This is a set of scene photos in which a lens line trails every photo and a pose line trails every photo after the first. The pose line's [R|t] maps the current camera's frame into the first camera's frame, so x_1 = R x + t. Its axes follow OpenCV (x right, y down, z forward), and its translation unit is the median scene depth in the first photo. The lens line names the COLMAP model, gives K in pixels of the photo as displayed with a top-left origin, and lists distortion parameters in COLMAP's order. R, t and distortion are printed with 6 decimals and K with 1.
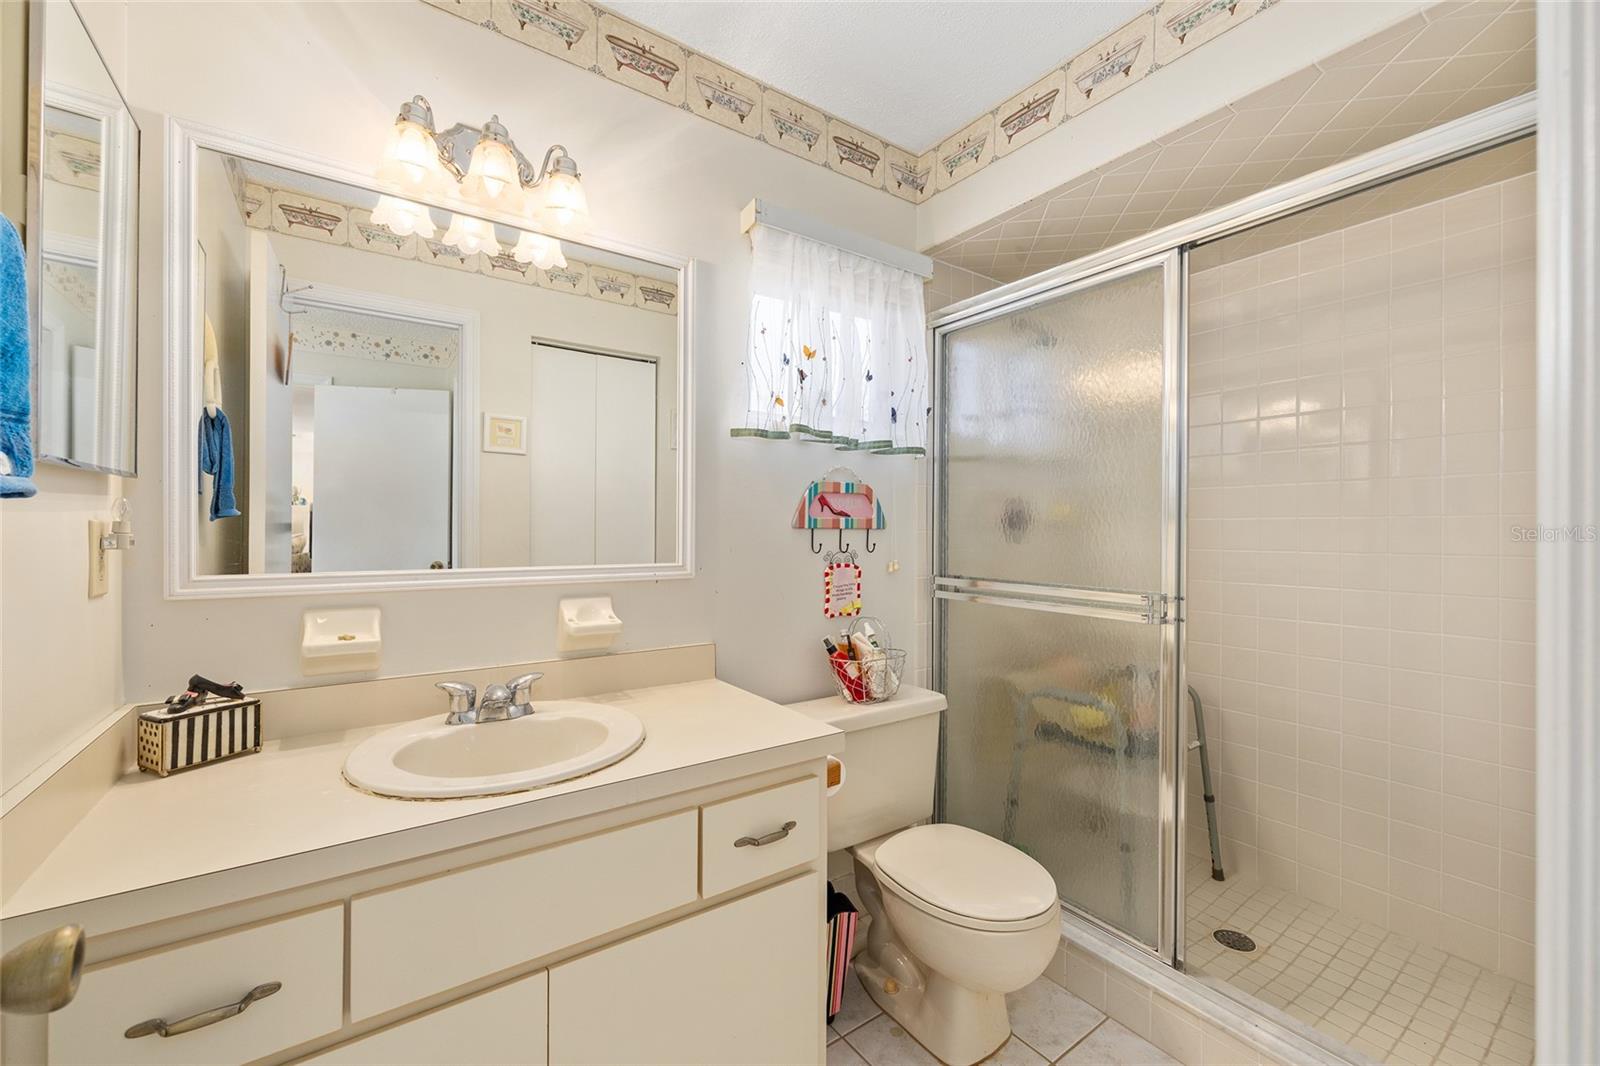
lens RADIAL K [[645.9, 0, 802.4], [0, 645.9, 531.6], [0, 0, 1]] dist [-0.004231, 0.000790]
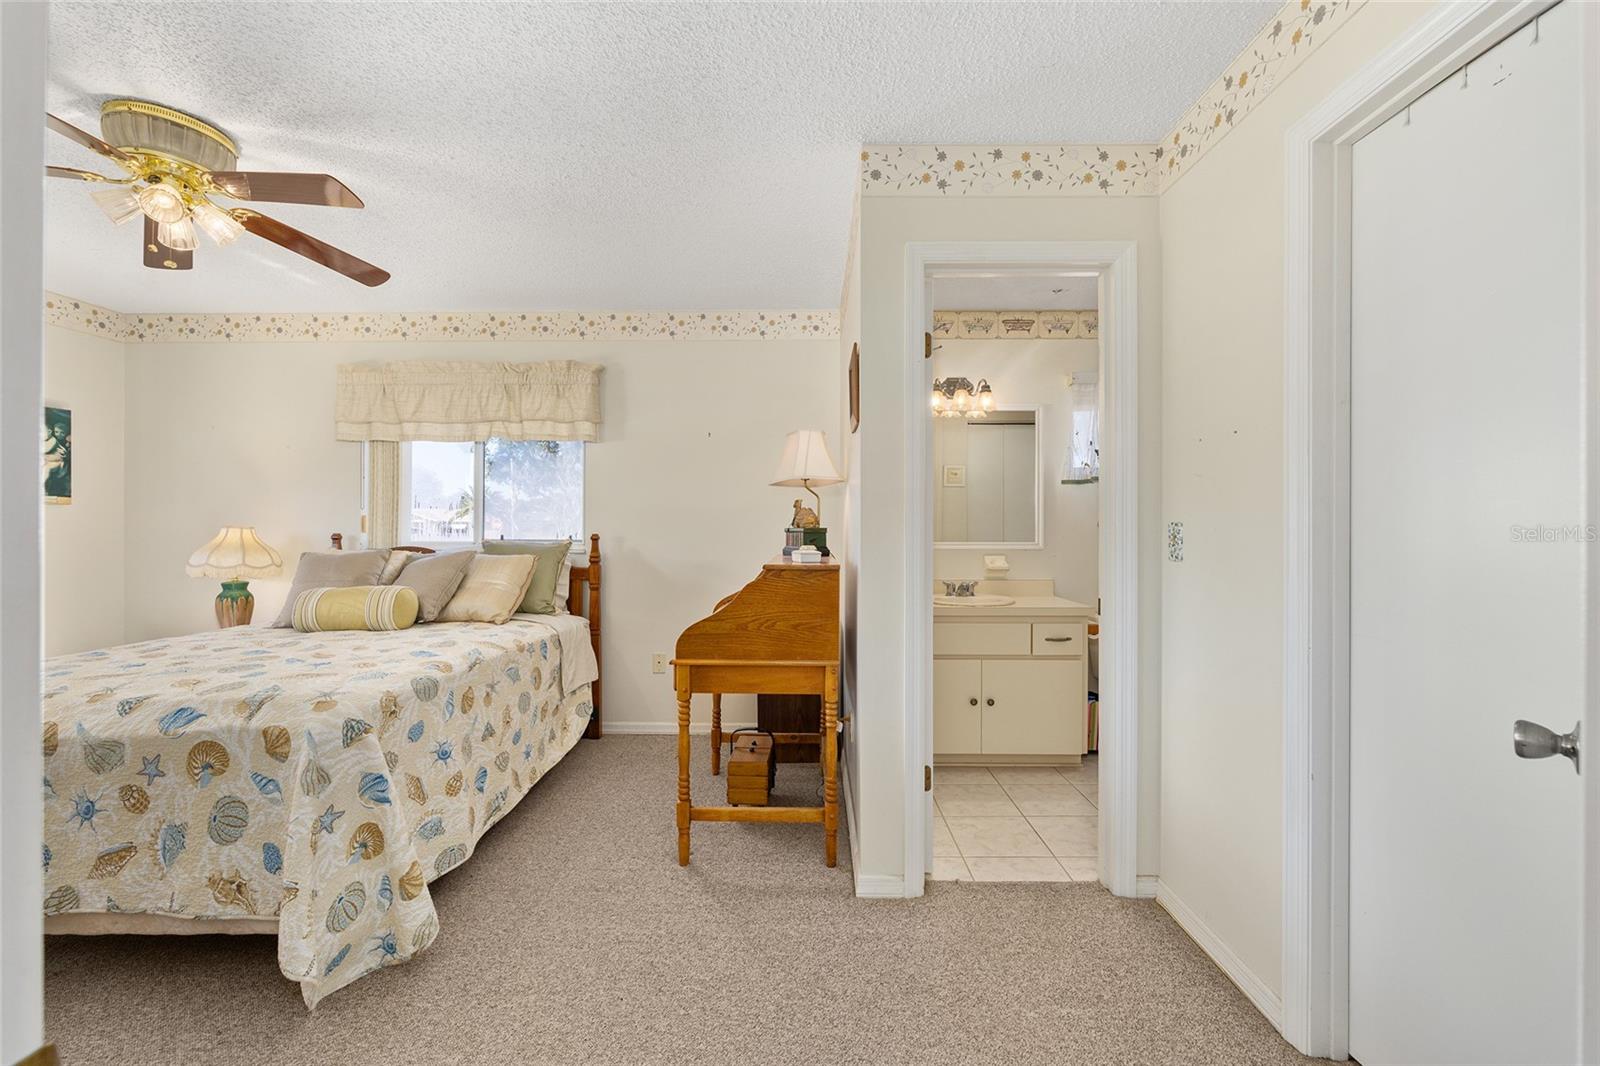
lens RADIAL K [[645.9, 0, 803.2], [0, 645.9, 530.2], [0, 0, 1]] dist [-0.004231, 0.000790]
pose [[0.808990, -0.003074, -0.587814, 0.493027], [0.002145, 0.999995, -0.002278, 0.010462], [0.587818, 0.000581, 0.808993, -1.339243]]
